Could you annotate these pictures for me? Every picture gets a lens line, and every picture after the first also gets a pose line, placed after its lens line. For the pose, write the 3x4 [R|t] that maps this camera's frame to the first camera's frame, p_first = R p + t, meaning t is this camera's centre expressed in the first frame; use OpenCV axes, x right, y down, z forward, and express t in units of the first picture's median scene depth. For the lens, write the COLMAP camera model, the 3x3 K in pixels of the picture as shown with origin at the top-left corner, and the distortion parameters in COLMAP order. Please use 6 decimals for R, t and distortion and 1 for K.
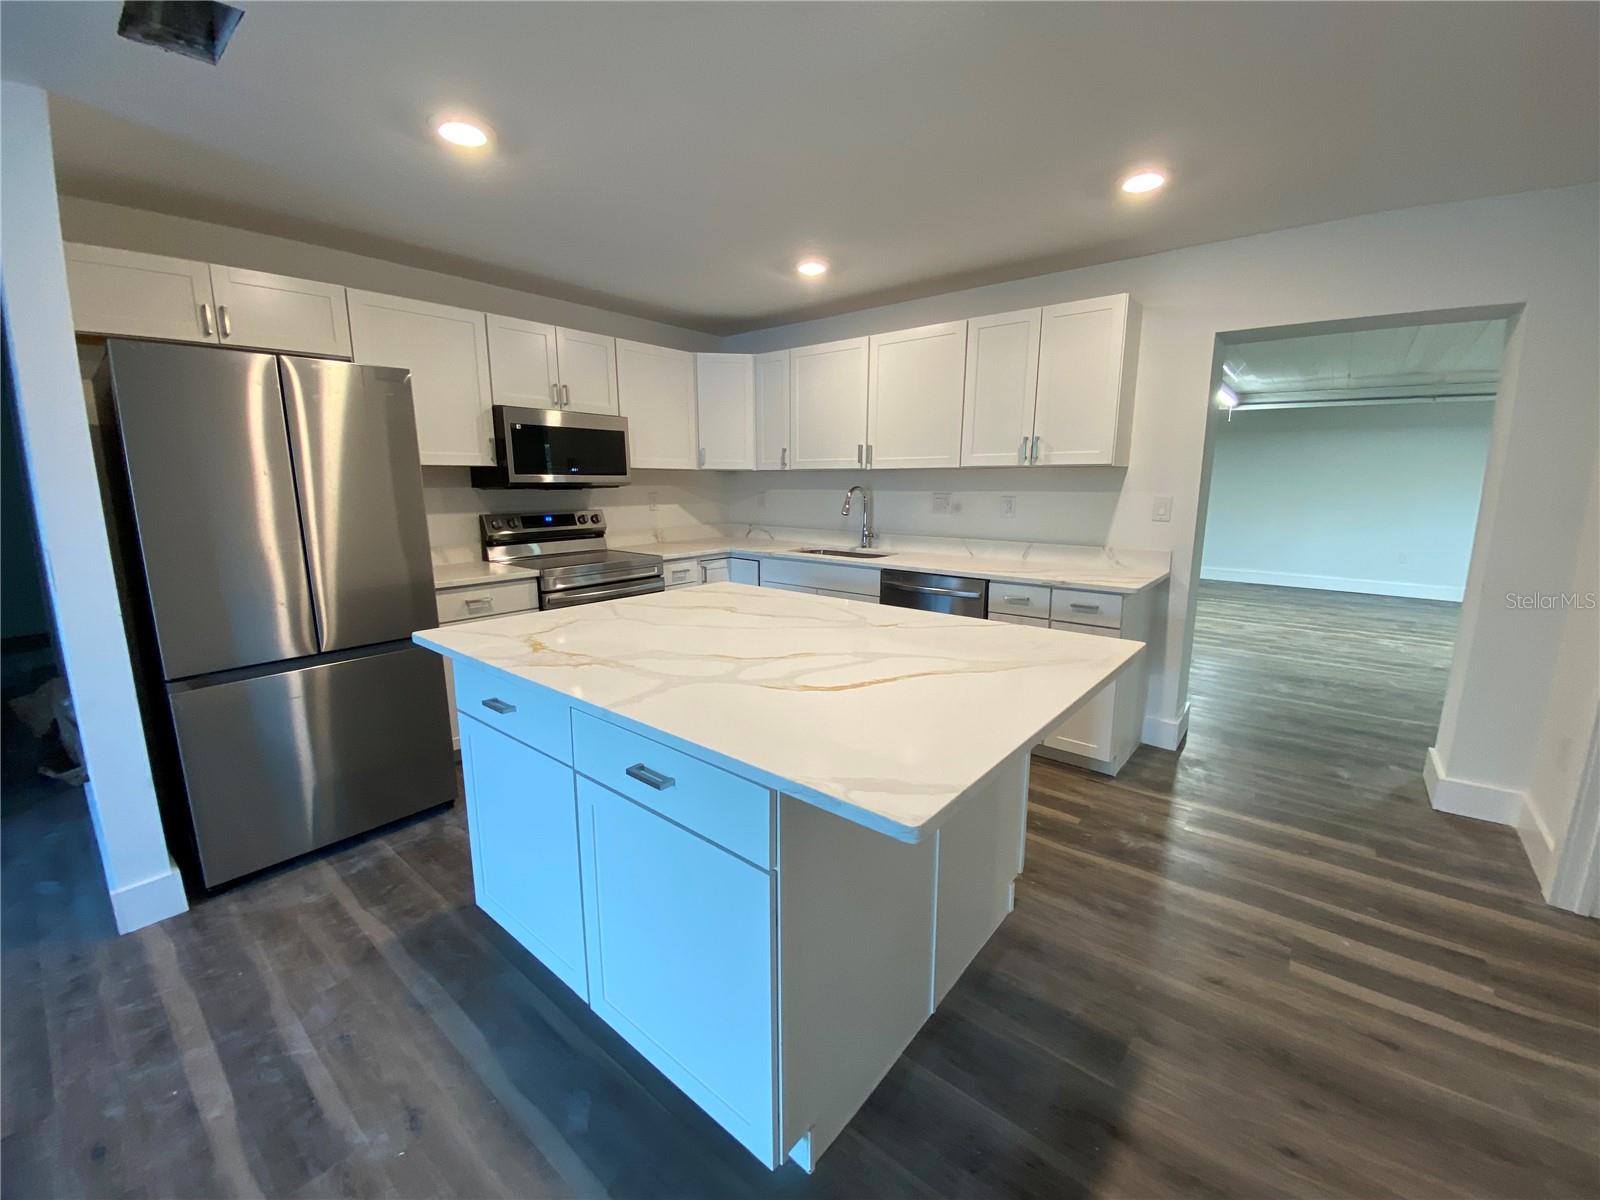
lens RADIAL K [[653.9, 0, 801.6], [0, 653.9, 603.5], [0, 0, 1]] dist [-0.000813, -0.007954]
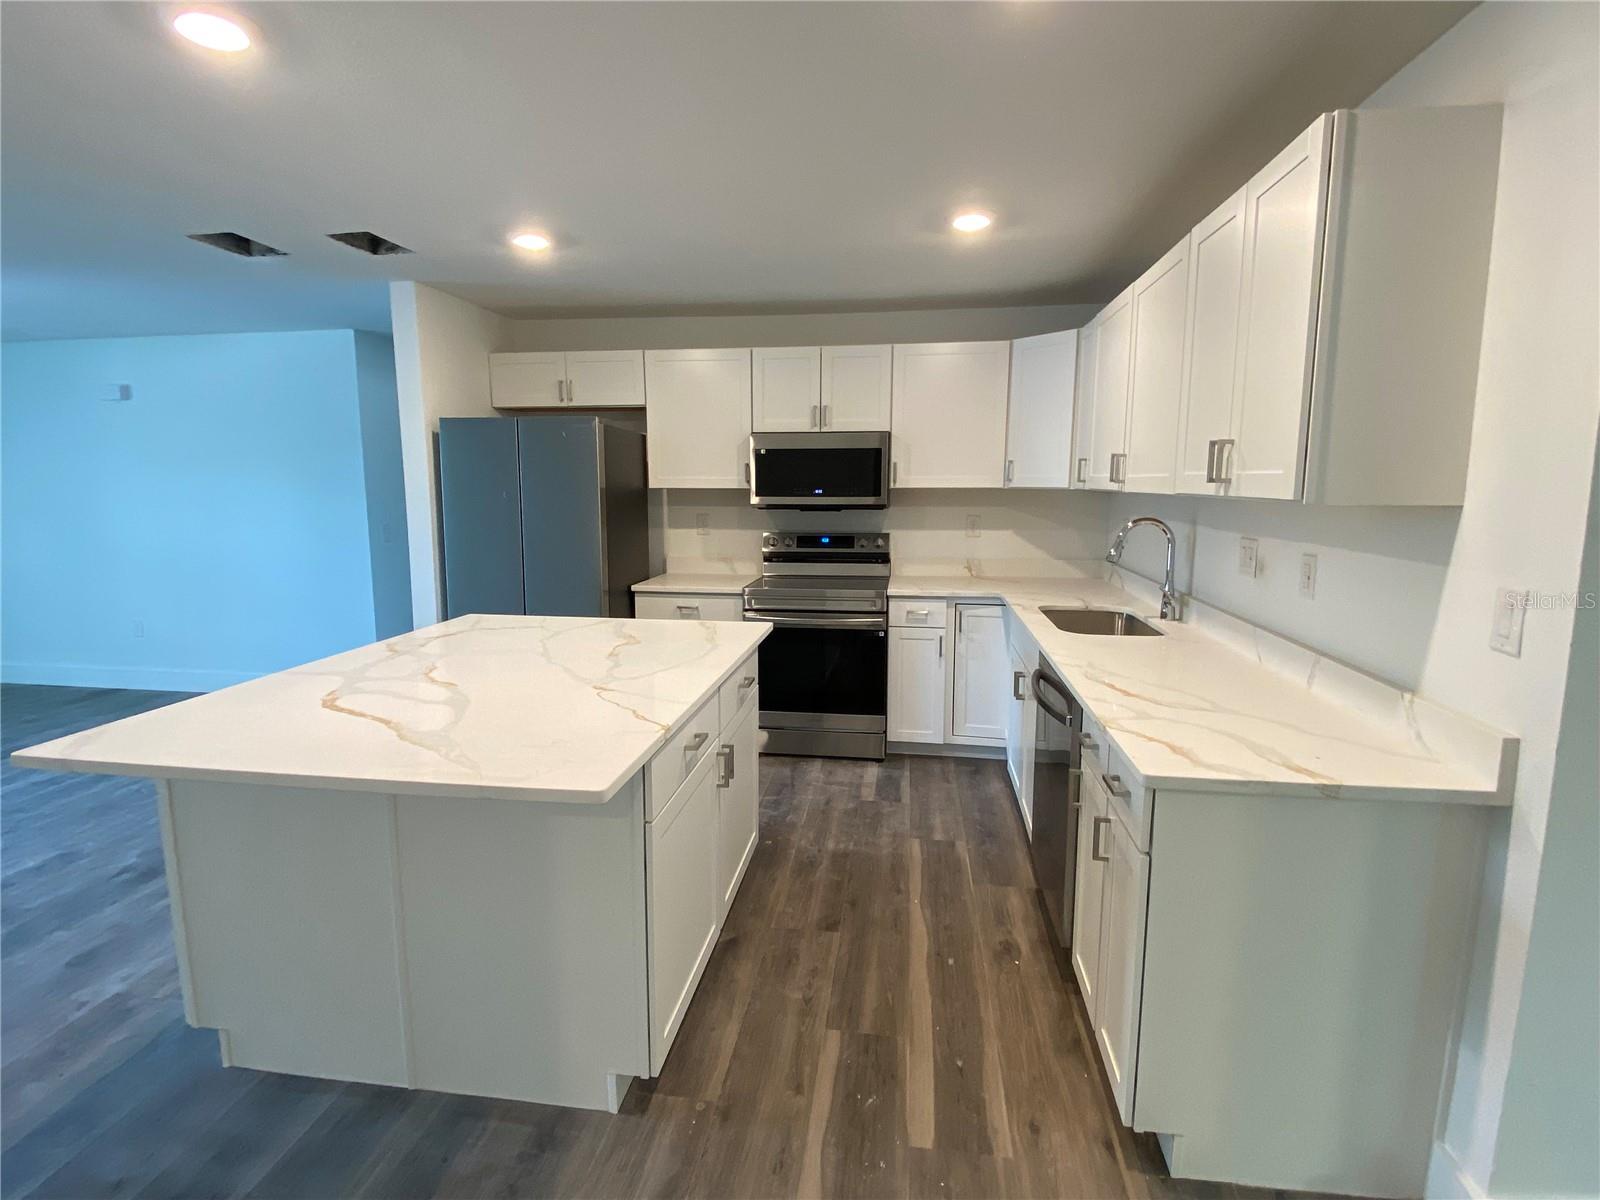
lens RADIAL K [[788.6, 0, 794.3], [0, 788.6, 597.2], [0, 0, 1]] dist [0.017215, -0.016960]
pose [[0.515709, 0.127489, -0.847225, 0.686182], [-0.160989, 0.985672, 0.050328, -0.109322], [0.841503, 0.110439, 0.528845, 0.393417]]
